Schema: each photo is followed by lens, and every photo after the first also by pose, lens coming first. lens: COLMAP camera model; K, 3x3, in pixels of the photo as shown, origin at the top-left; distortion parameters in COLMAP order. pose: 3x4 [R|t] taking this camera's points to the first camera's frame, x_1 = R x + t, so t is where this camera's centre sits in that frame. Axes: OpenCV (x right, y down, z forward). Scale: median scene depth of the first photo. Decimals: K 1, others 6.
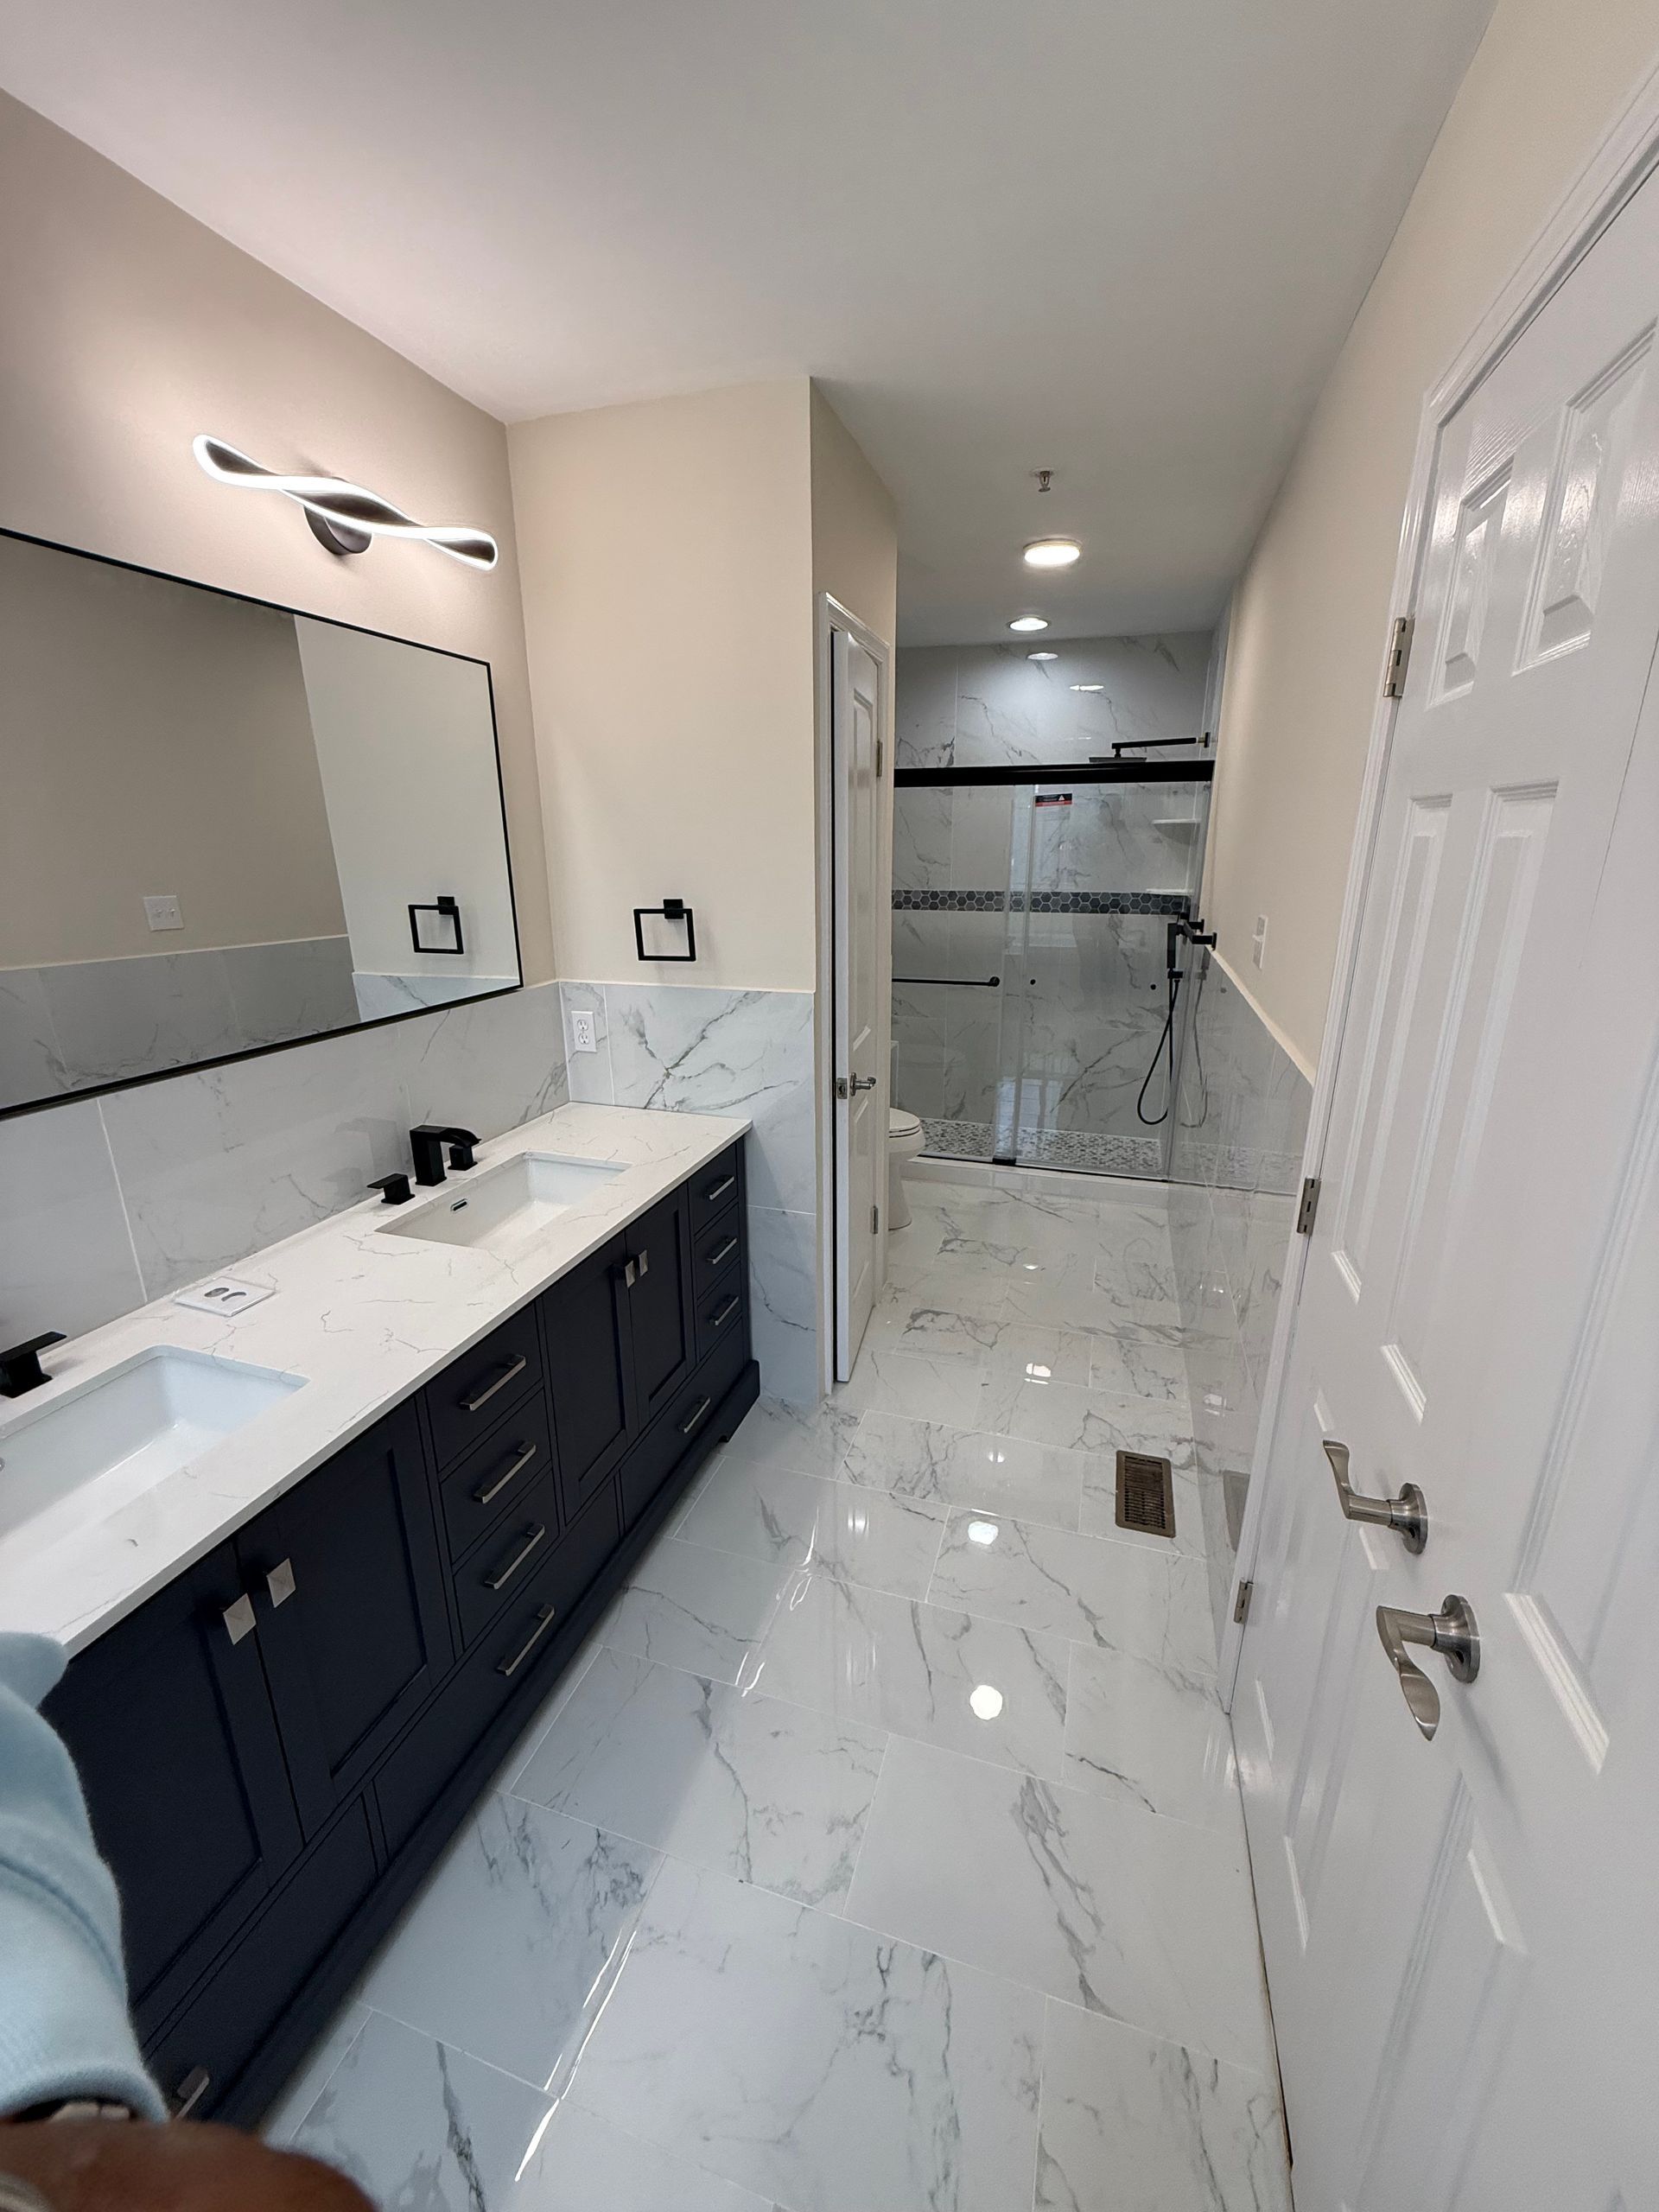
lens RADIAL K [[872.4, 0, 831.8], [0, 872.4, 1099.2], [0, 0, 1]] dist [-0.000244, -0.000315]
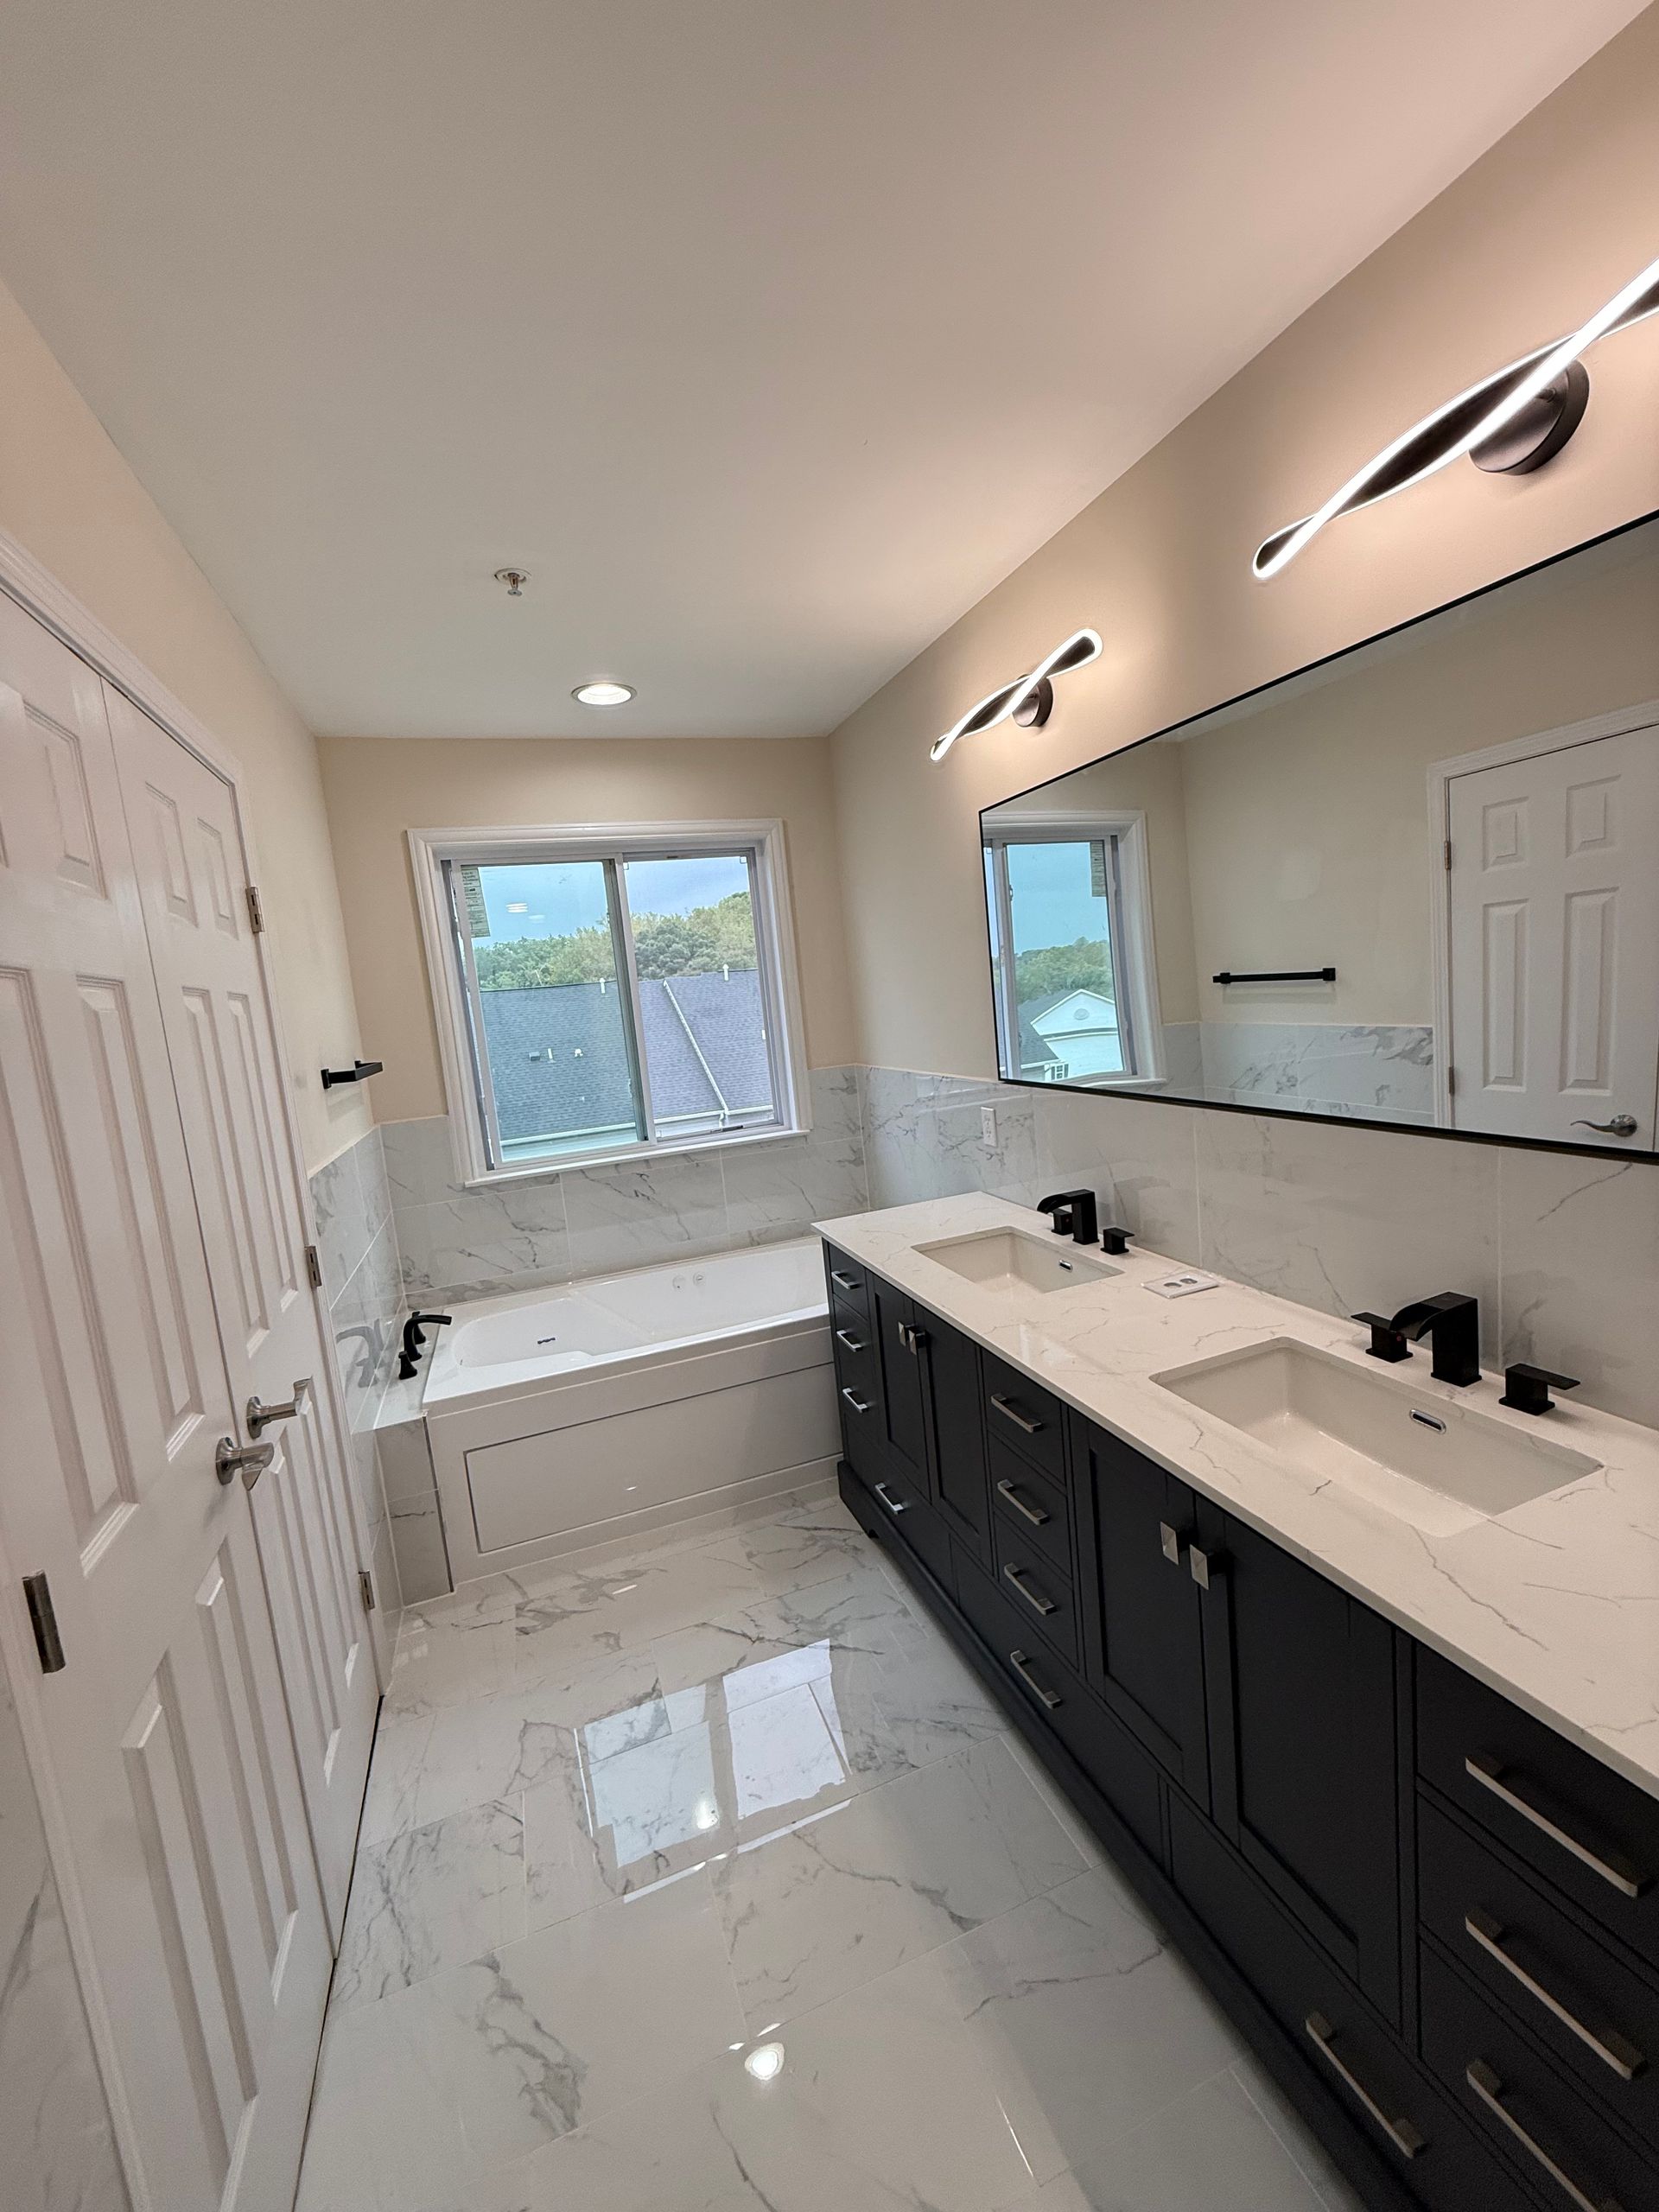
lens RADIAL K [[872.4, 0, 831.8], [0, 872.4, 1099.2], [0, 0, 1]] dist [-0.000244, -0.000315]
pose [[-0.779271, 0.159082, -0.606160, 0.370636], [-0.085362, 0.931285, 0.354149, -0.386504], [0.620847, 0.327720, -0.712144, 1.390009]]
